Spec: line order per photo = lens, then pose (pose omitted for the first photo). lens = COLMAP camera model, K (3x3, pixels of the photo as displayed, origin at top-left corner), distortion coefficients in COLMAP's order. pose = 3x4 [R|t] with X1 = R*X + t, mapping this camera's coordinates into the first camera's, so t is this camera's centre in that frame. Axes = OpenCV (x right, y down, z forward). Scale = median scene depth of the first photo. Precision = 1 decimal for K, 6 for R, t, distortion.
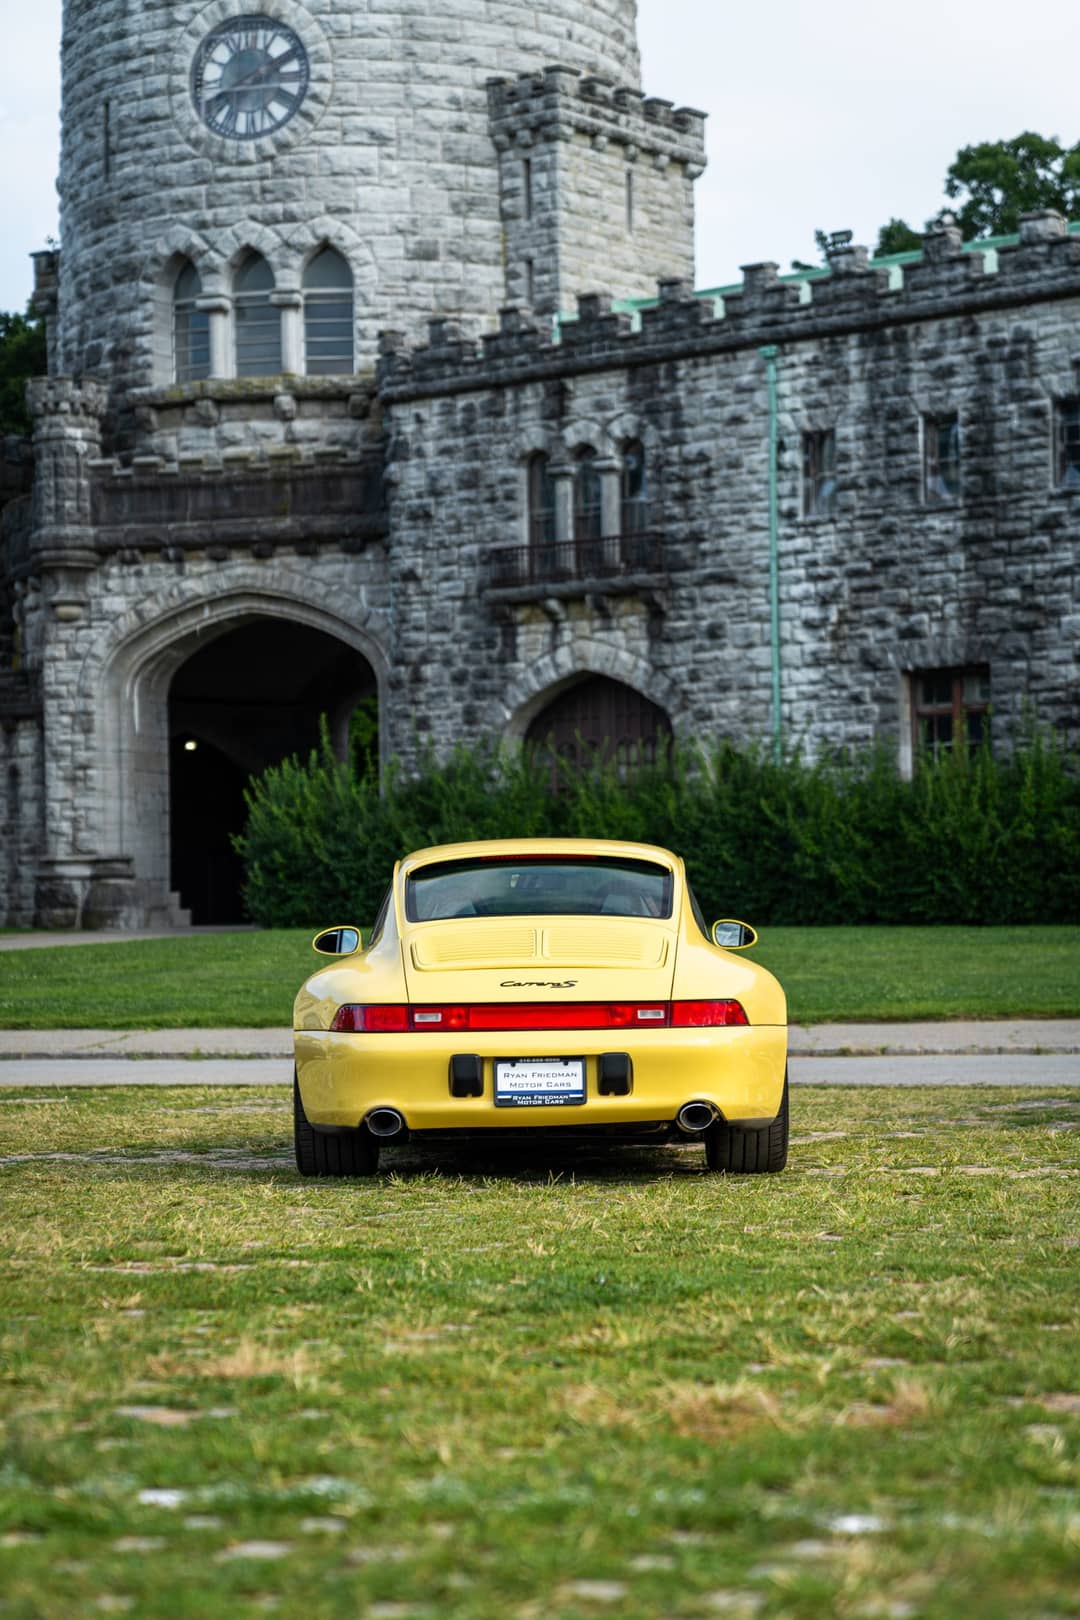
lens RADIAL K [[3130.1, 0, 543.3], [0, 3130.1, 825.9], [0, 0, 1]] dist [0.192920, 0.016224]
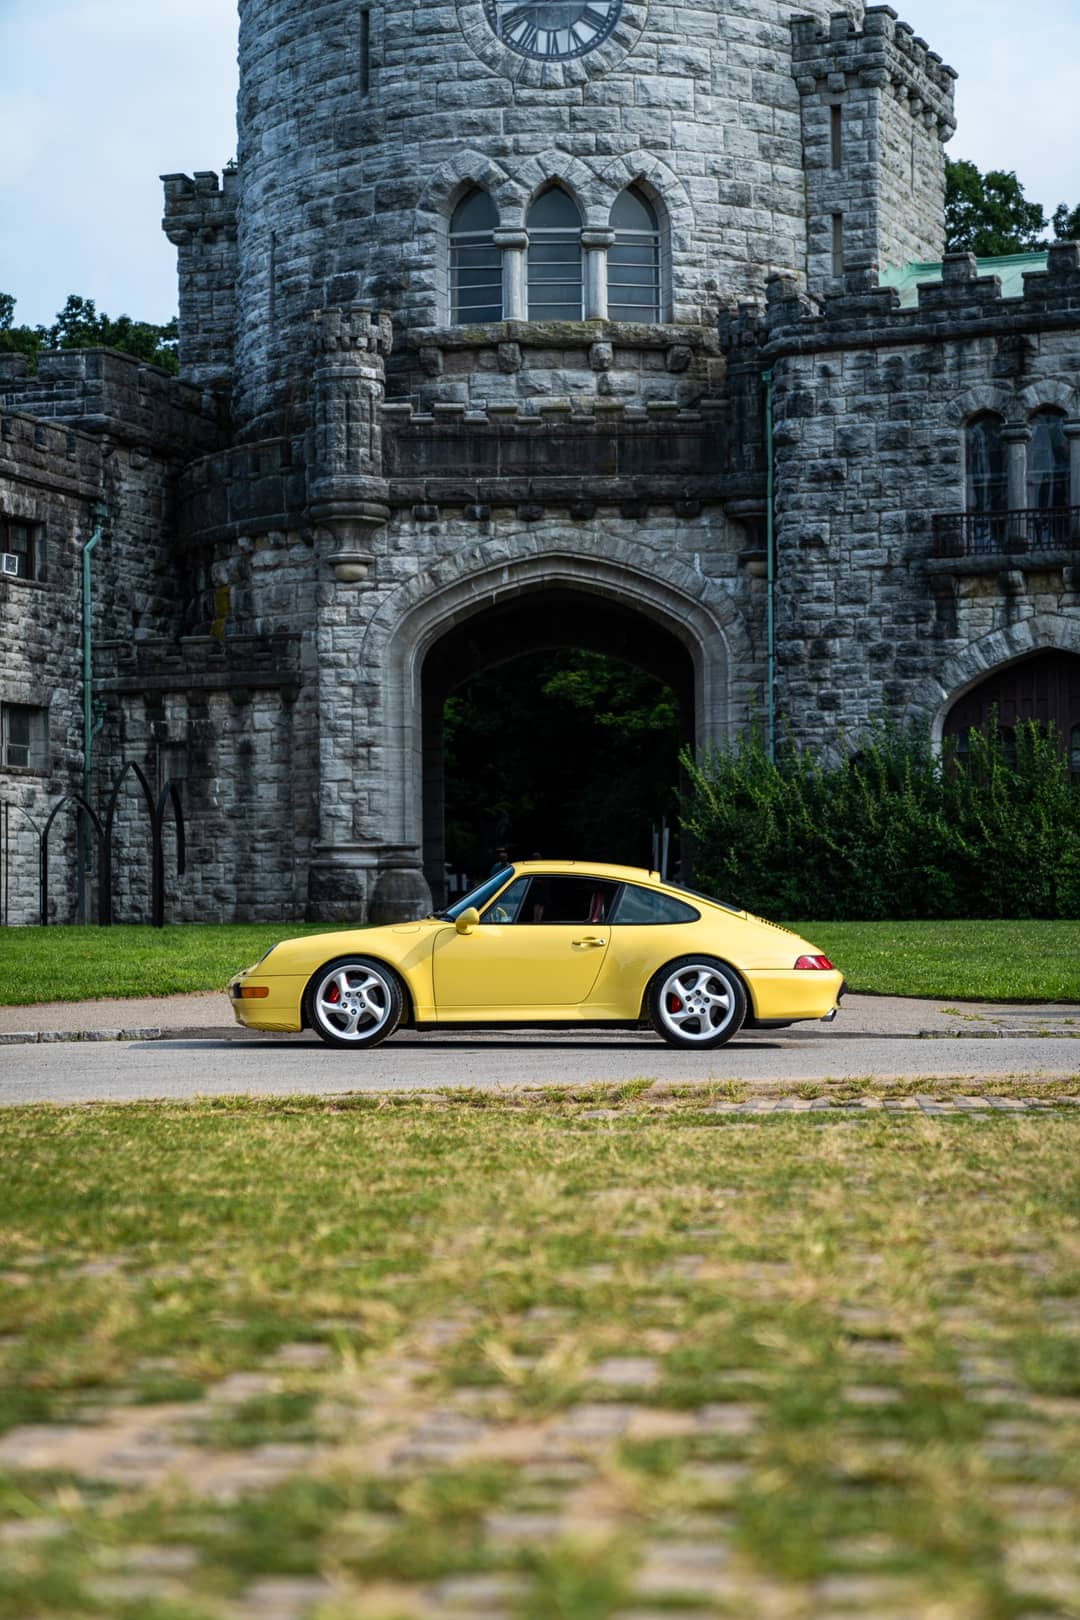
lens RADIAL K [[3130.1, 0, 543.3], [0, 3130.1, 825.9], [0, 0, 1]] dist [0.192920, 0.016224]
pose [[0.963216, 0.017964, 0.268128, -0.339457], [-0.014997, 0.999802, -0.013110, 0.015748], [-0.268311, 0.008607, 0.963294, 0.124190]]
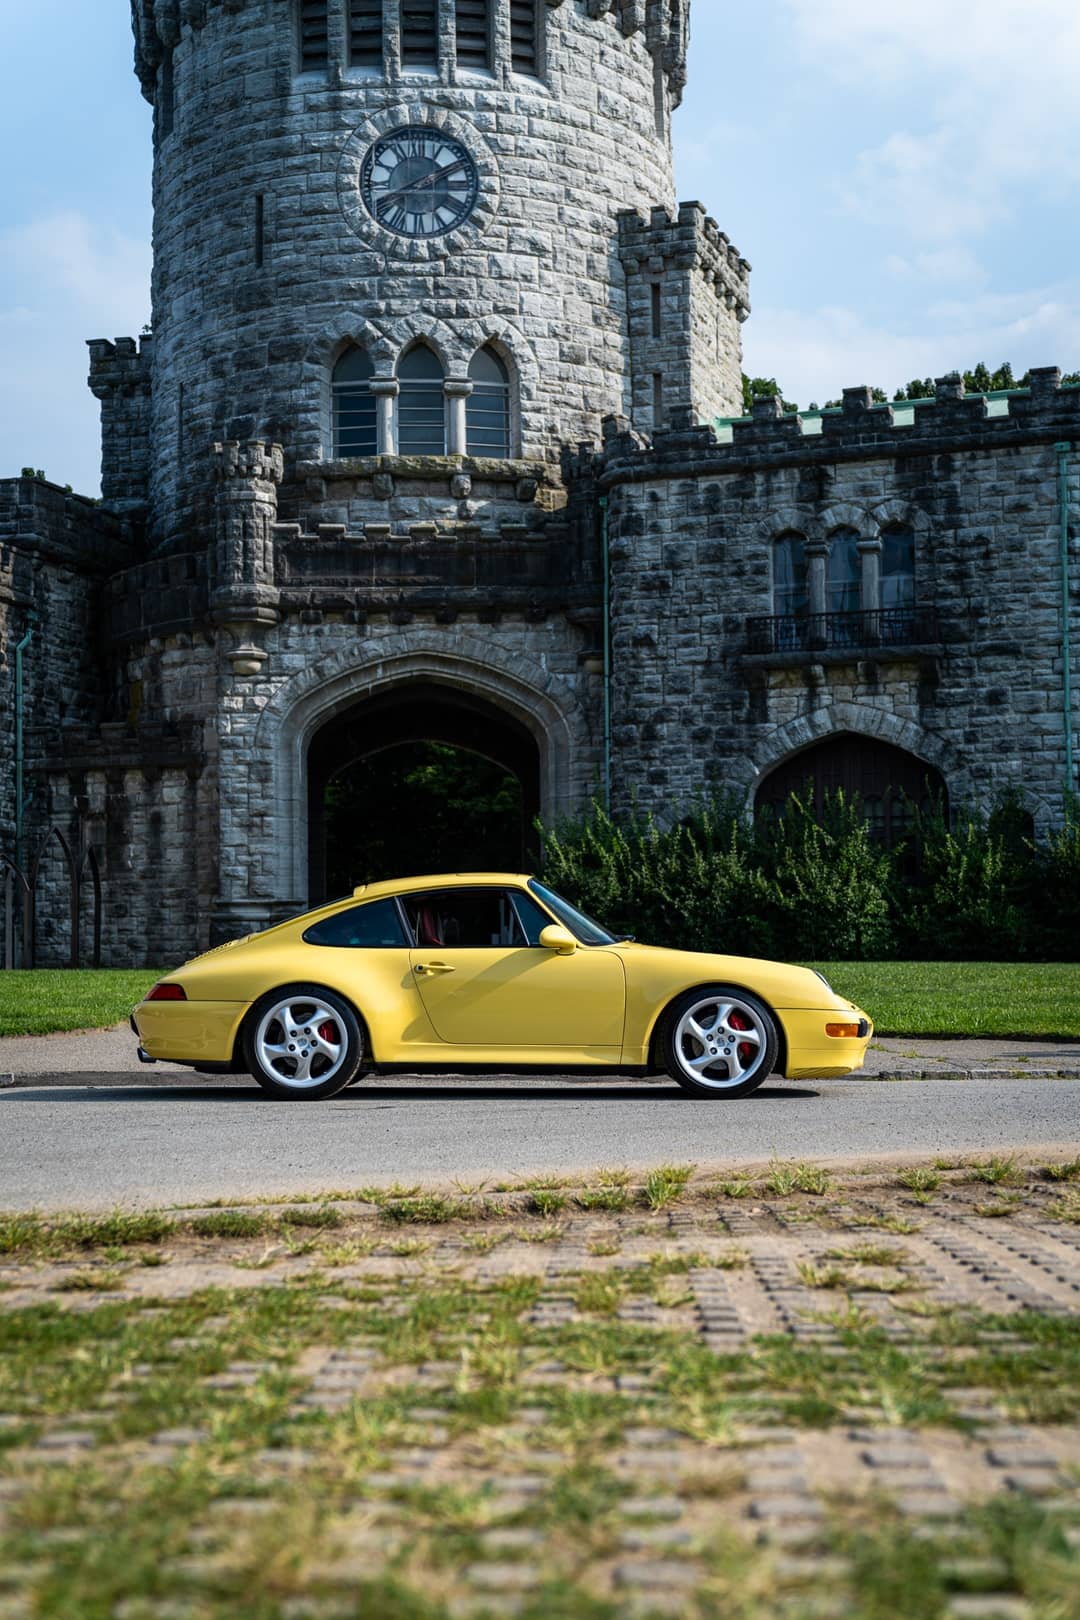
lens RADIAL K [[2309.1, 0, 531.3], [0, 2309.1, 856.3], [0, 0, 1]] dist [0.112304, 0.123966]
pose [[0.945607, 0.024119, 0.324417, -0.312457], [-0.013828, 0.999327, -0.033990, 0.020346], [-0.325018, 0.027655, 0.945303, 0.243880]]
